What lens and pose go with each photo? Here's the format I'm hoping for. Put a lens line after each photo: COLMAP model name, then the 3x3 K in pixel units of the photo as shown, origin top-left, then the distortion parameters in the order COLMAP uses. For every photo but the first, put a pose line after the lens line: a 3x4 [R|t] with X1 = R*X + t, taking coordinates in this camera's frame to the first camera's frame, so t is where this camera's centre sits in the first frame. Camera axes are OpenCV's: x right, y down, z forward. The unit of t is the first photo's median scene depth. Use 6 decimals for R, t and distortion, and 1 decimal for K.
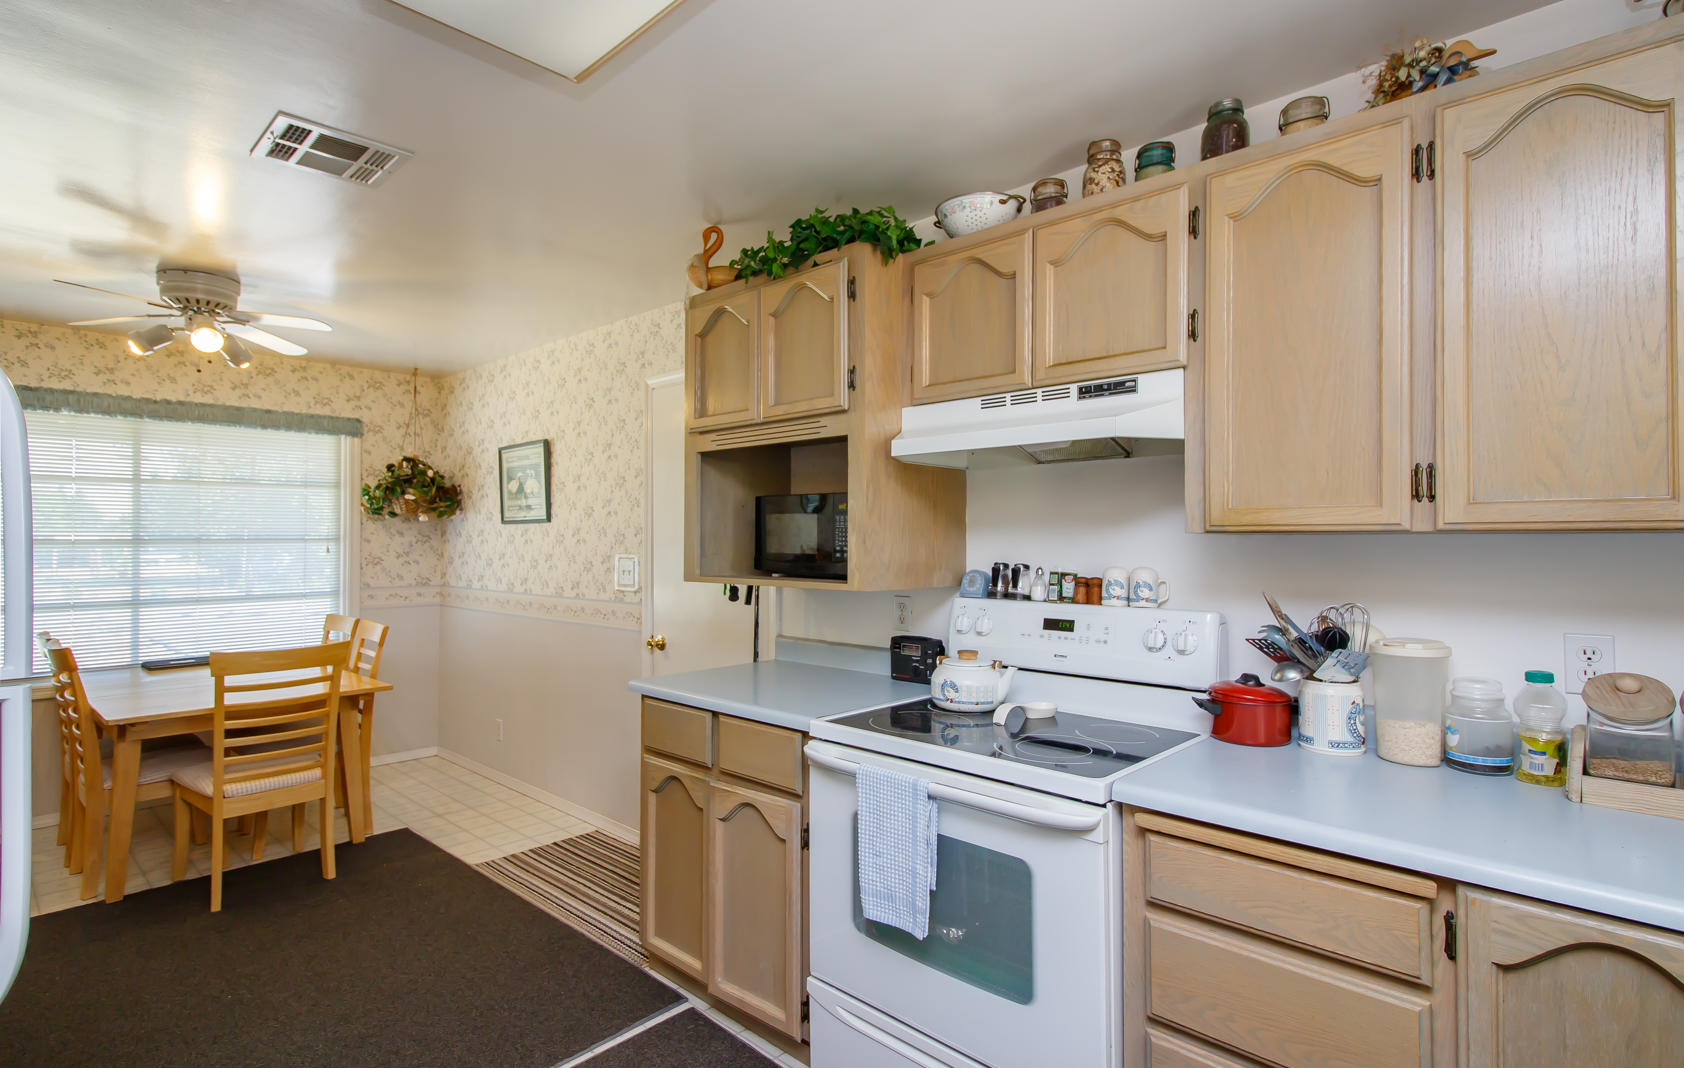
lens RADIAL K [[850.5, 0, 839.5], [0, 850.5, 536.5], [0, 0, 1]] dist [0.000718, 0.000061]
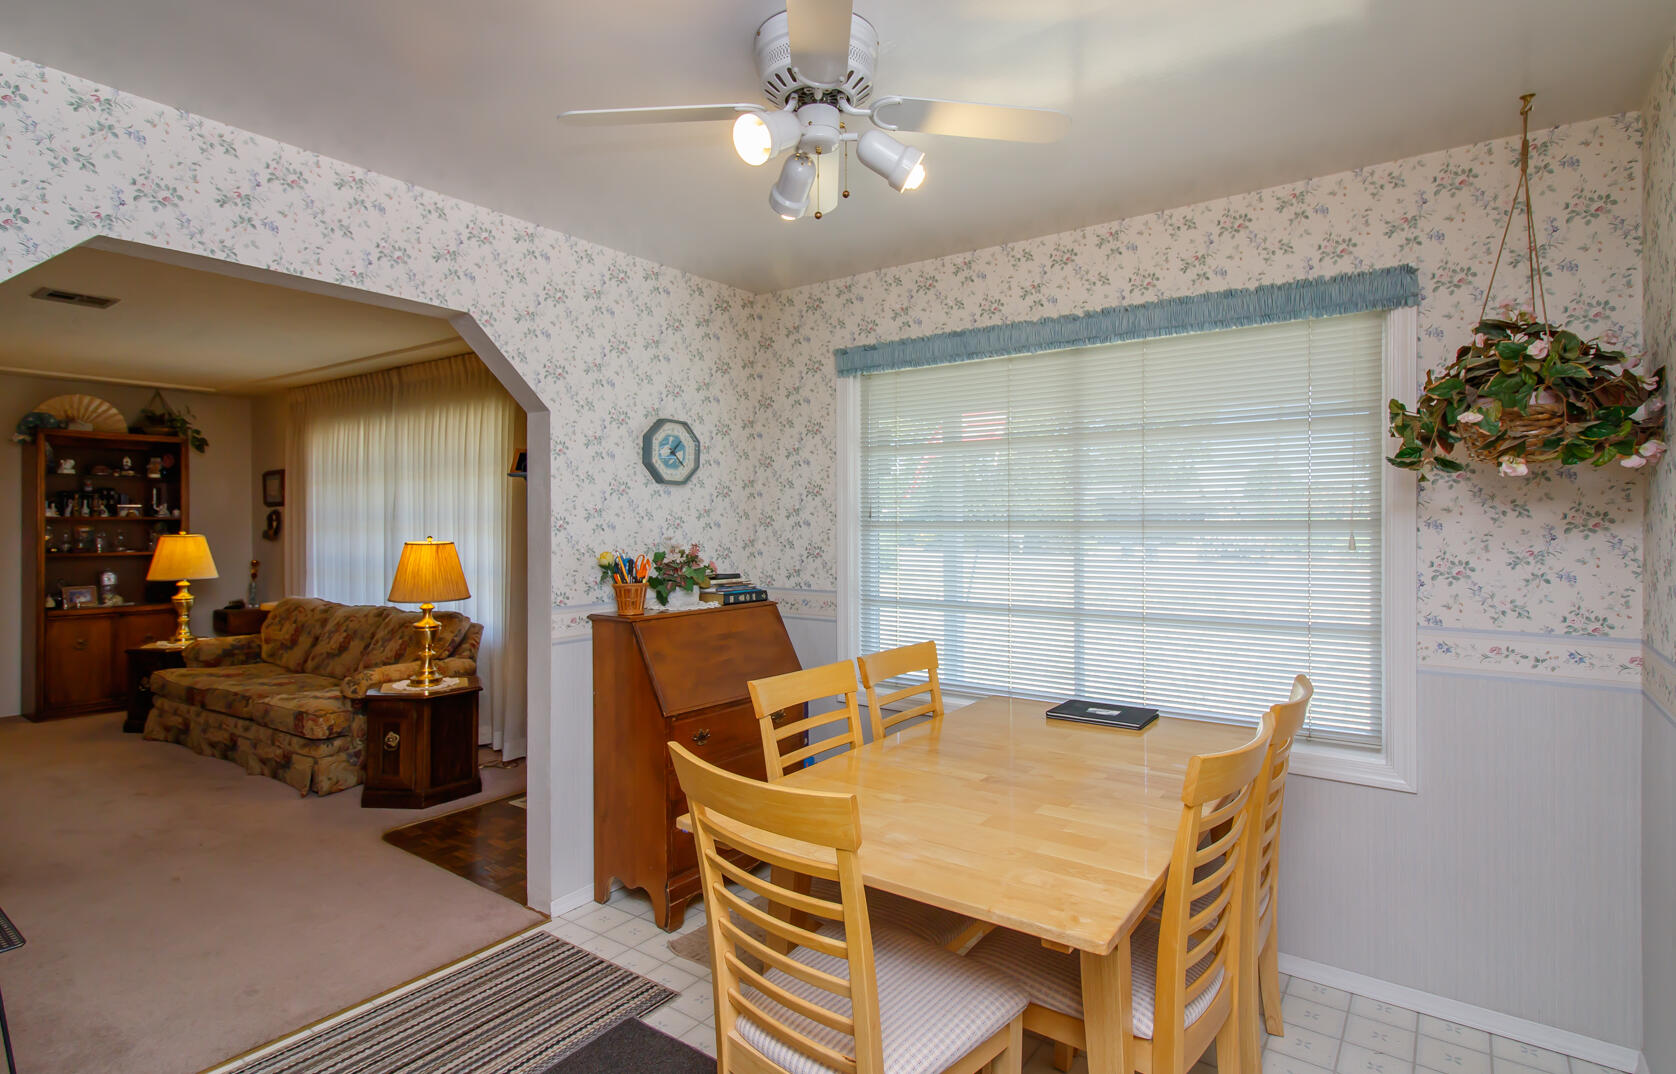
lens RADIAL K [[847.9, 0, 835.3], [0, 847.9, 525.4], [0, 0, 1]] dist [0.000630, 0.000160]
pose [[0.129187, 0.006525, -0.991599, -0.143417], [0.006693, 0.999950, 0.007452, -0.000874], [0.991598, -0.007600, 0.129137, 0.629374]]
